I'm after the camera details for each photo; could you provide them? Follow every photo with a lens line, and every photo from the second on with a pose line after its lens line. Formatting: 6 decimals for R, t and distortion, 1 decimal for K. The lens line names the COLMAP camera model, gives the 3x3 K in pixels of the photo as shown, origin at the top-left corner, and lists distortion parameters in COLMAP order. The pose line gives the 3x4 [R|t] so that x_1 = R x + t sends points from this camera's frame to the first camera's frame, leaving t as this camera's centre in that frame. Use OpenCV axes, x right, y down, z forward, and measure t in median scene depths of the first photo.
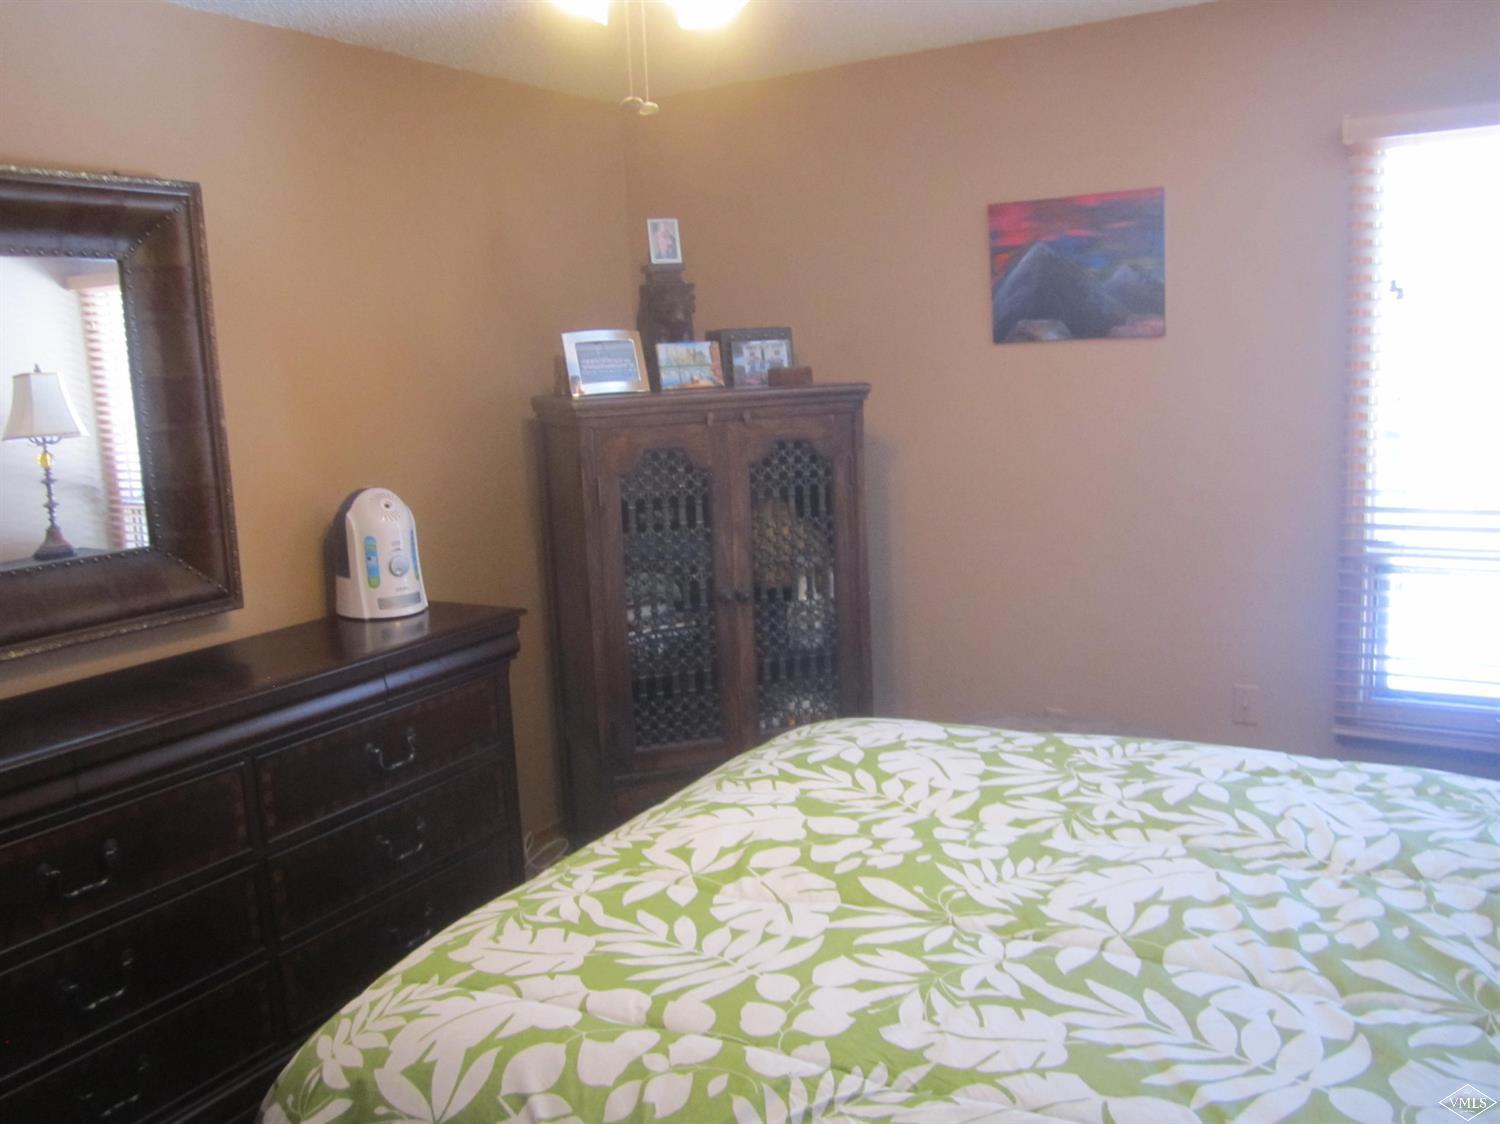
lens RADIAL K [[1247.4, 0, 747.1], [0, 1247.4, 567.5], [0, 0, 1]] dist [-0.053392, 0.024897]
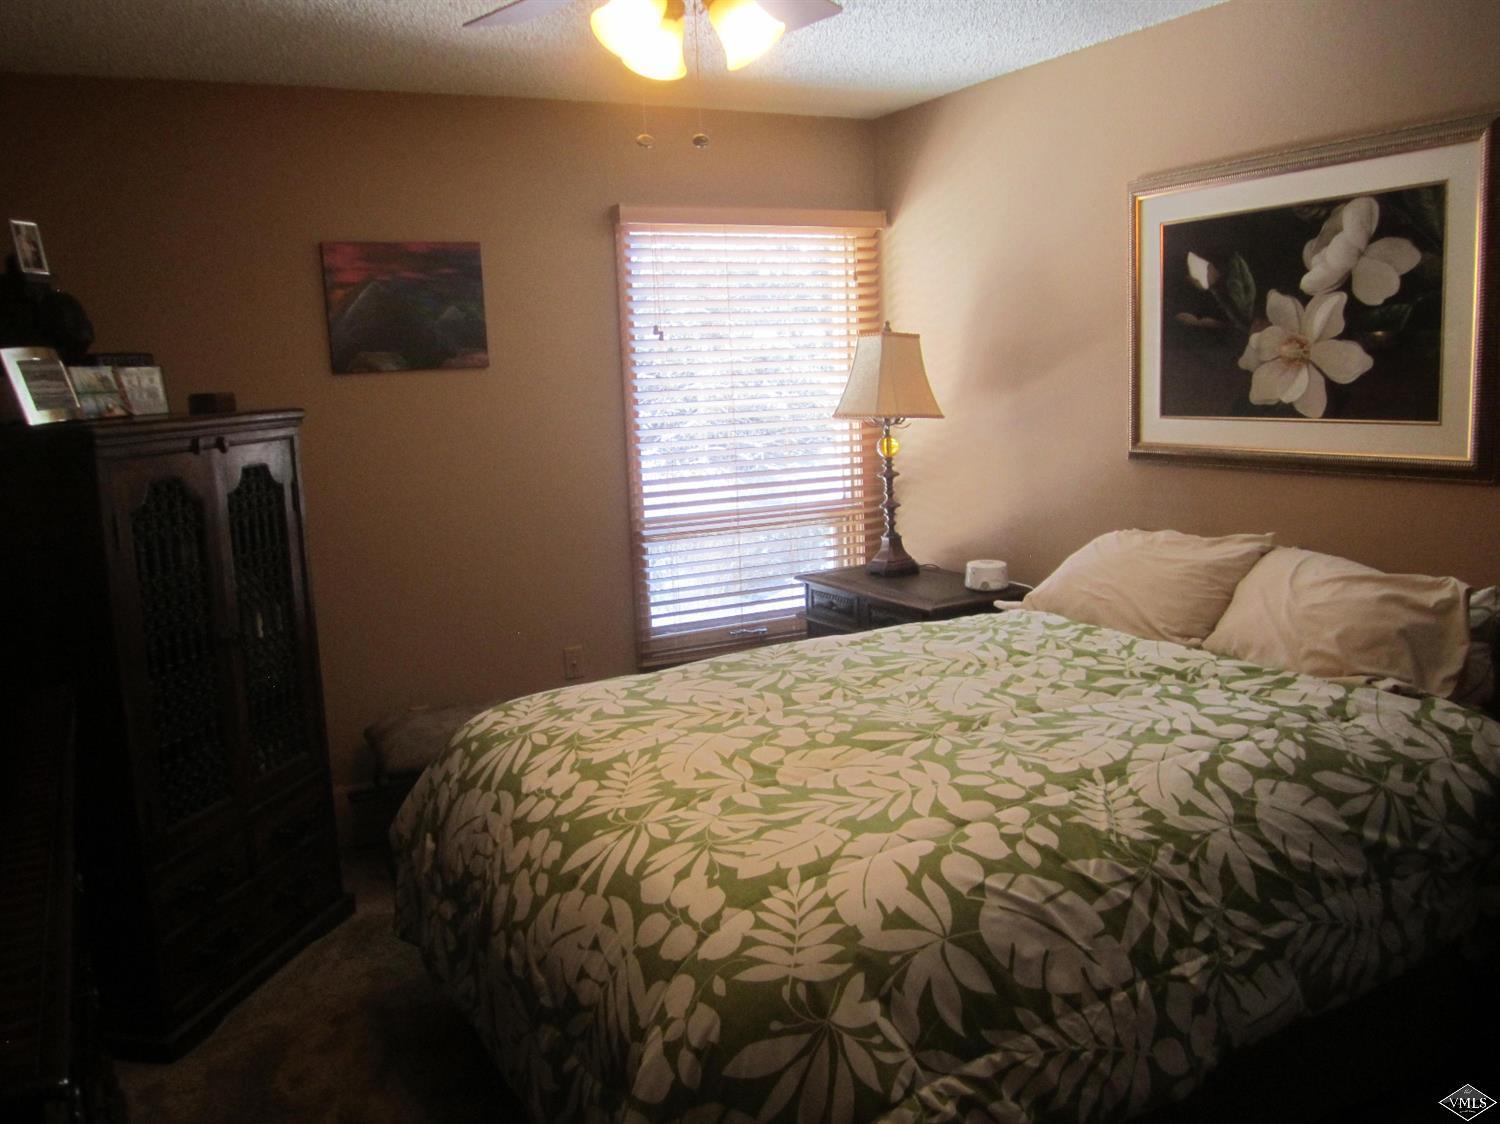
lens RADIAL K [[1247.4, 0, 744.7], [0, 1247.4, 560.2], [0, 0, 1]] dist [-0.053392, 0.024897]
pose [[0.516403, -0.108951, 0.849386, -1.138541], [0.159114, 0.986809, 0.029841, -0.000556], [-0.841433, 0.119739, 0.526927, 0.371996]]
